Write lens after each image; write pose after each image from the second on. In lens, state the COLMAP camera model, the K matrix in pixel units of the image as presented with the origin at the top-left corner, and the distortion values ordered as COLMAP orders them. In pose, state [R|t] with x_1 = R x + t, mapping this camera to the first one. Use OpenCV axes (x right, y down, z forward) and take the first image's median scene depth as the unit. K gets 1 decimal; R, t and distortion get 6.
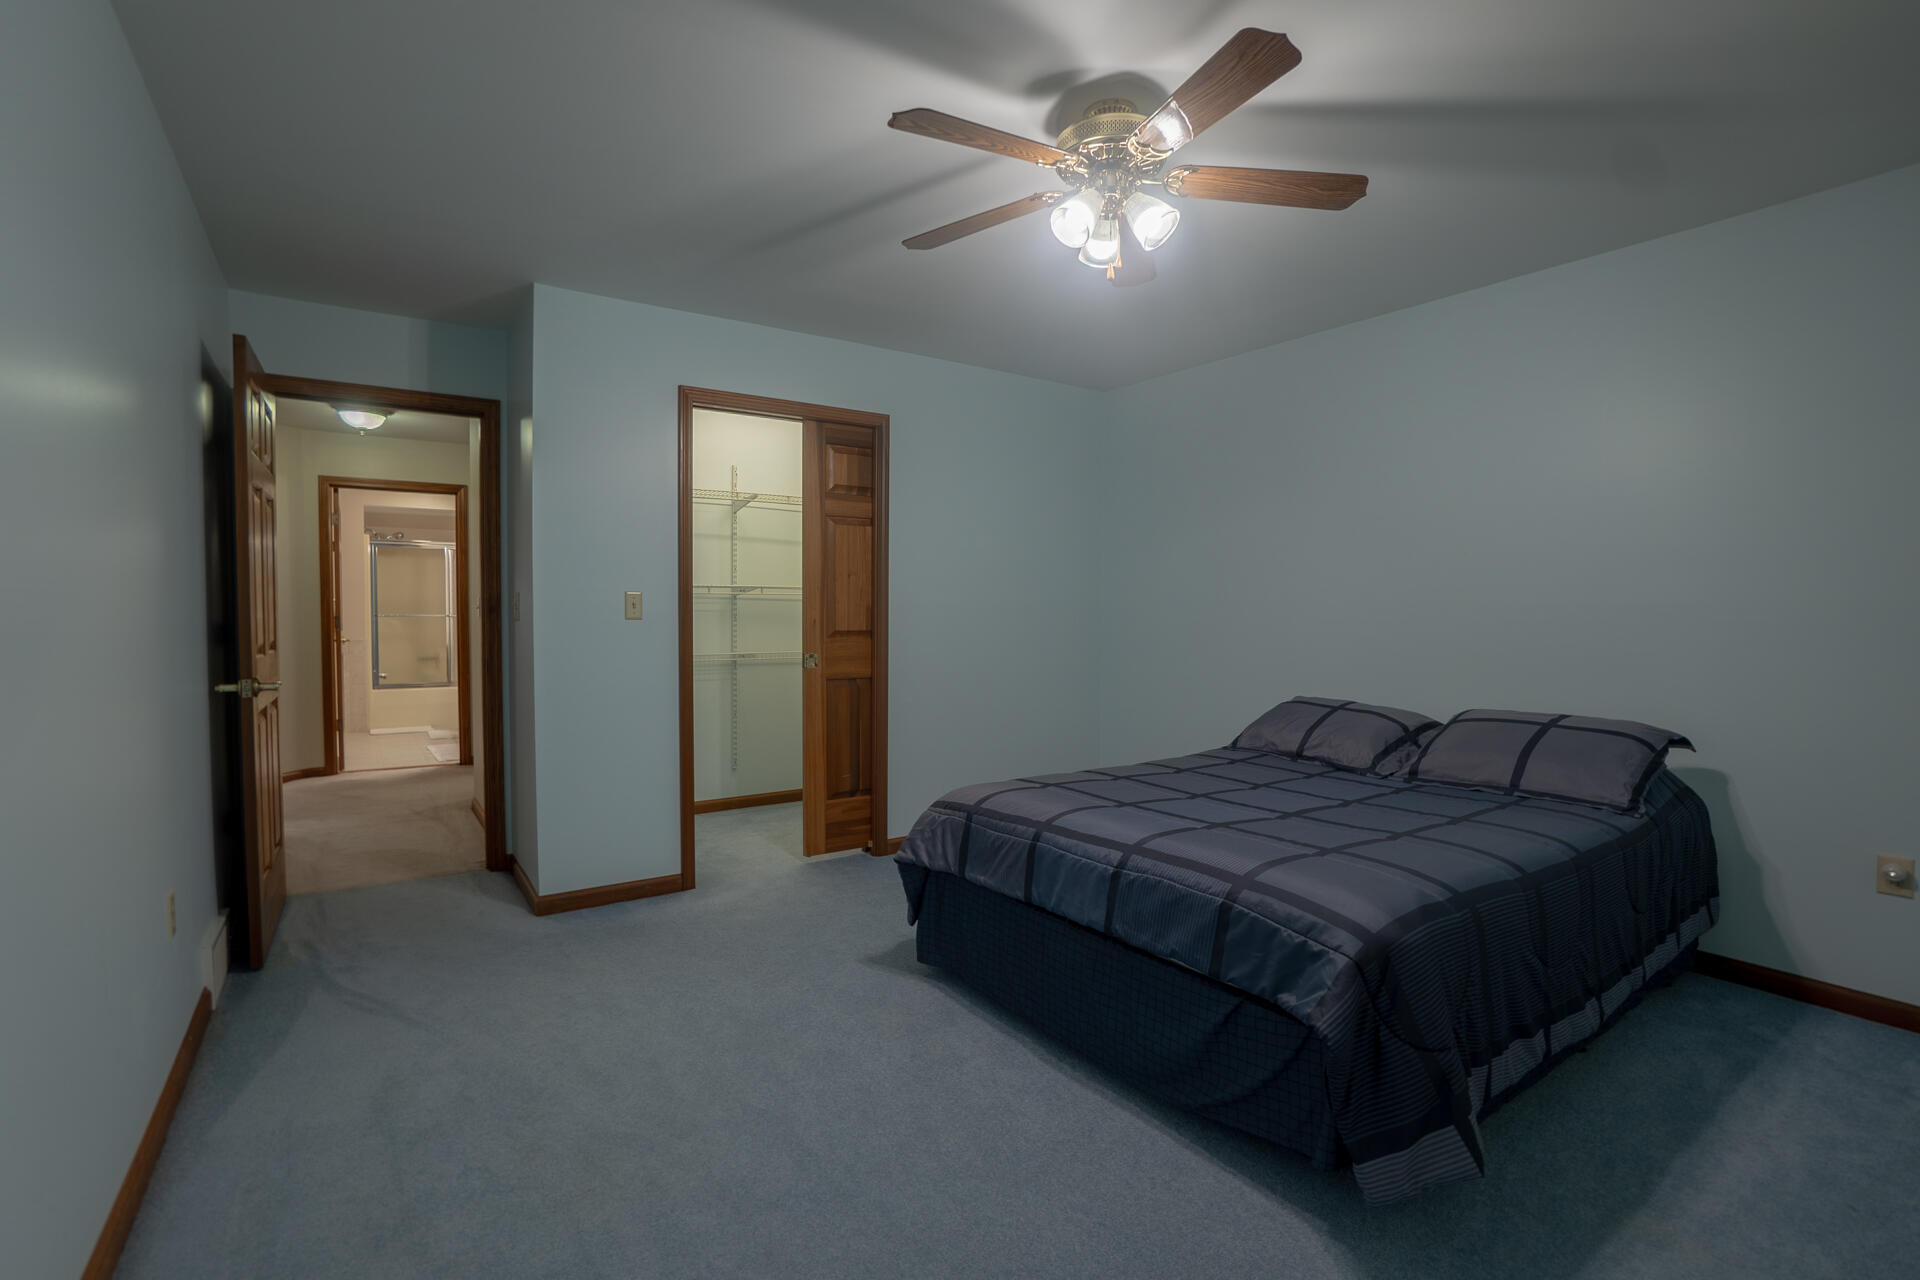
lens RADIAL K [[872.7, 0, 960.0], [0, 872.7, 640.0], [0, 0, 1]] dist [0.000196, 0.000037]
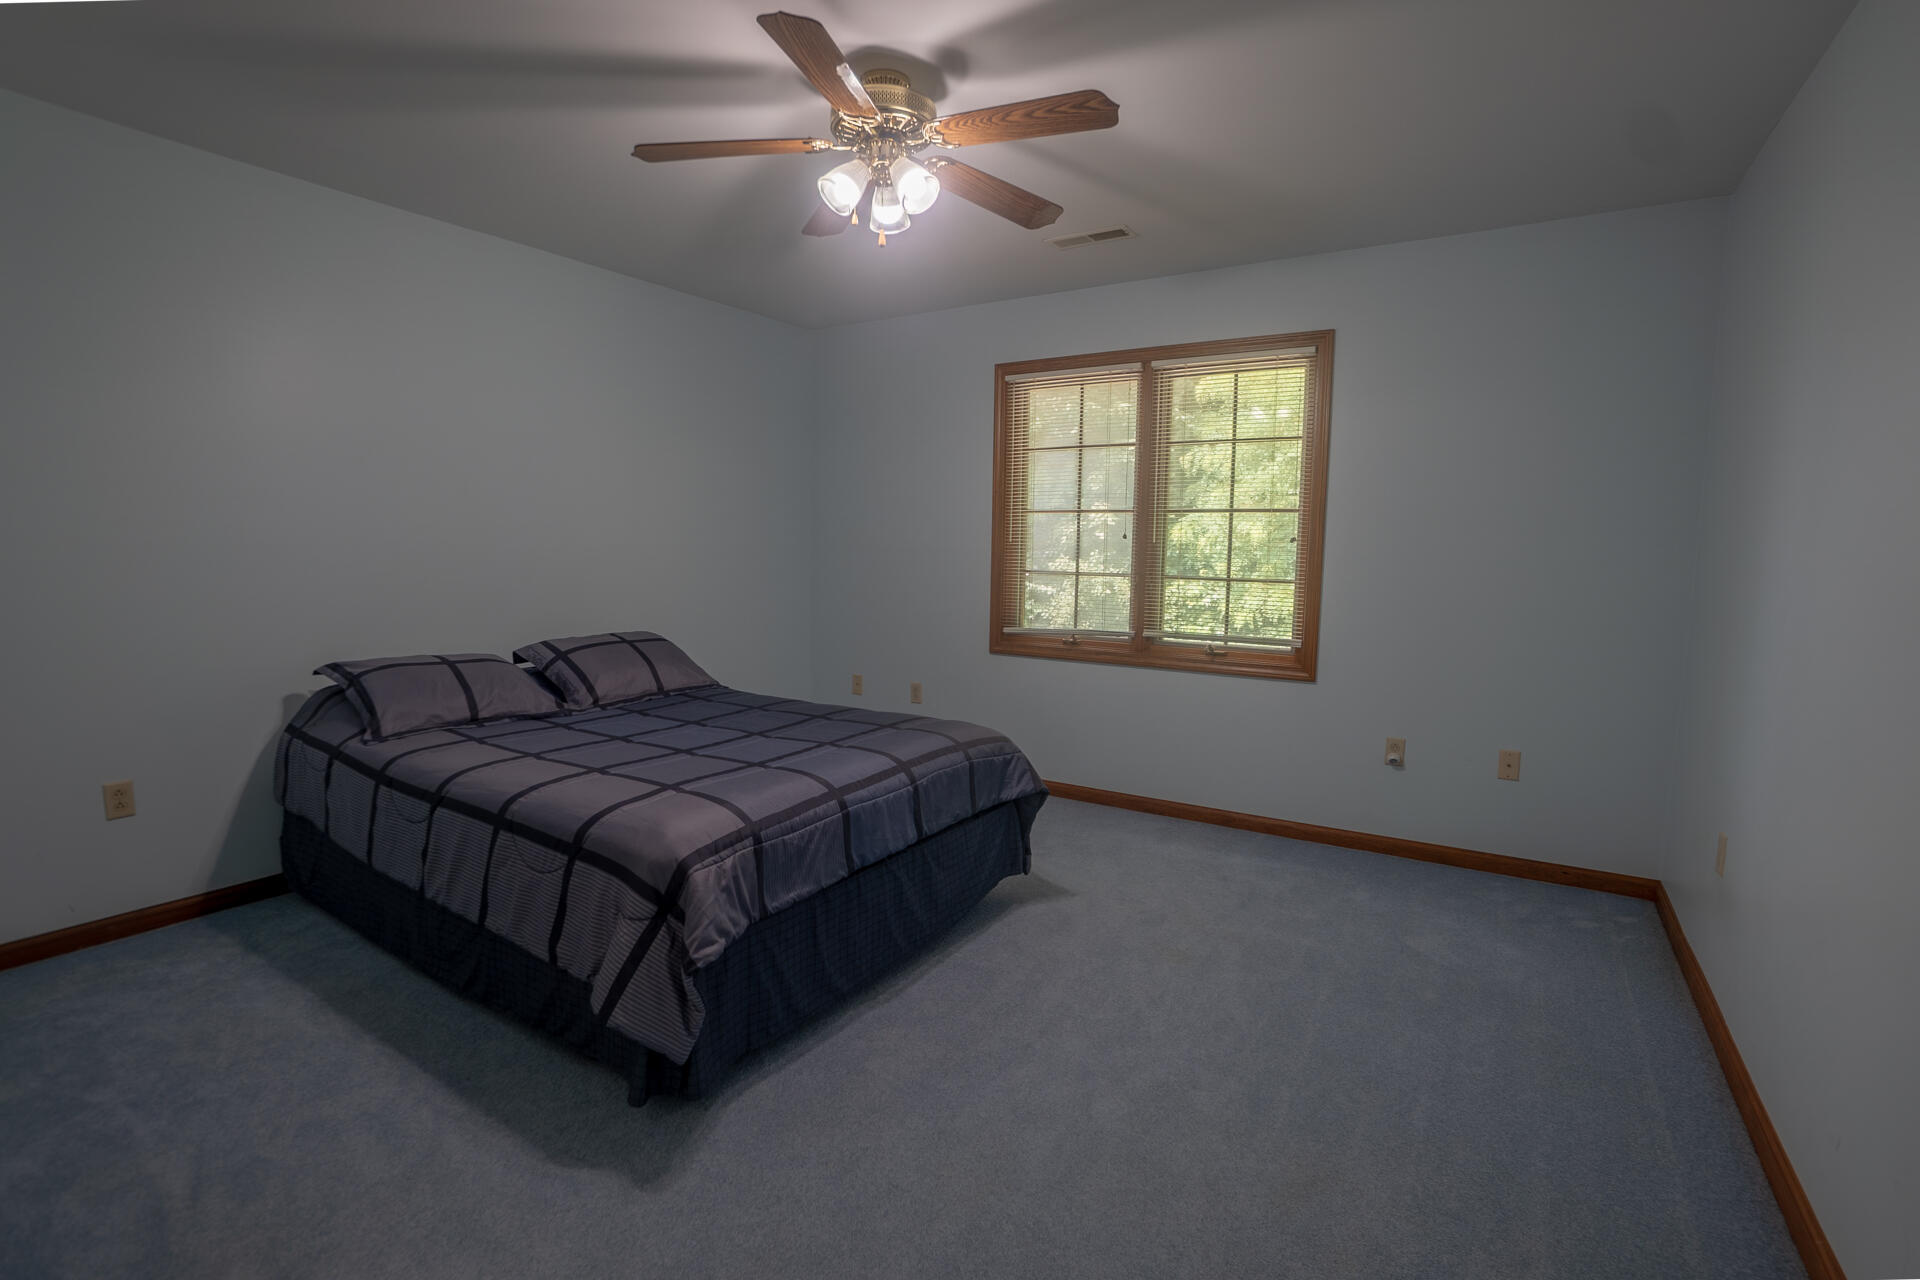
lens RADIAL K [[915.1, 0, 960.1], [0, 915.1, 669.9], [0, 0, 1]] dist [-0.000315, -0.000035]
pose [[-0.380832, -0.125185, 0.916131, -0.867425], [0.022273, 0.989263, 0.144437, -0.061423], [-0.924376, 0.075411, -0.373955, 1.266379]]
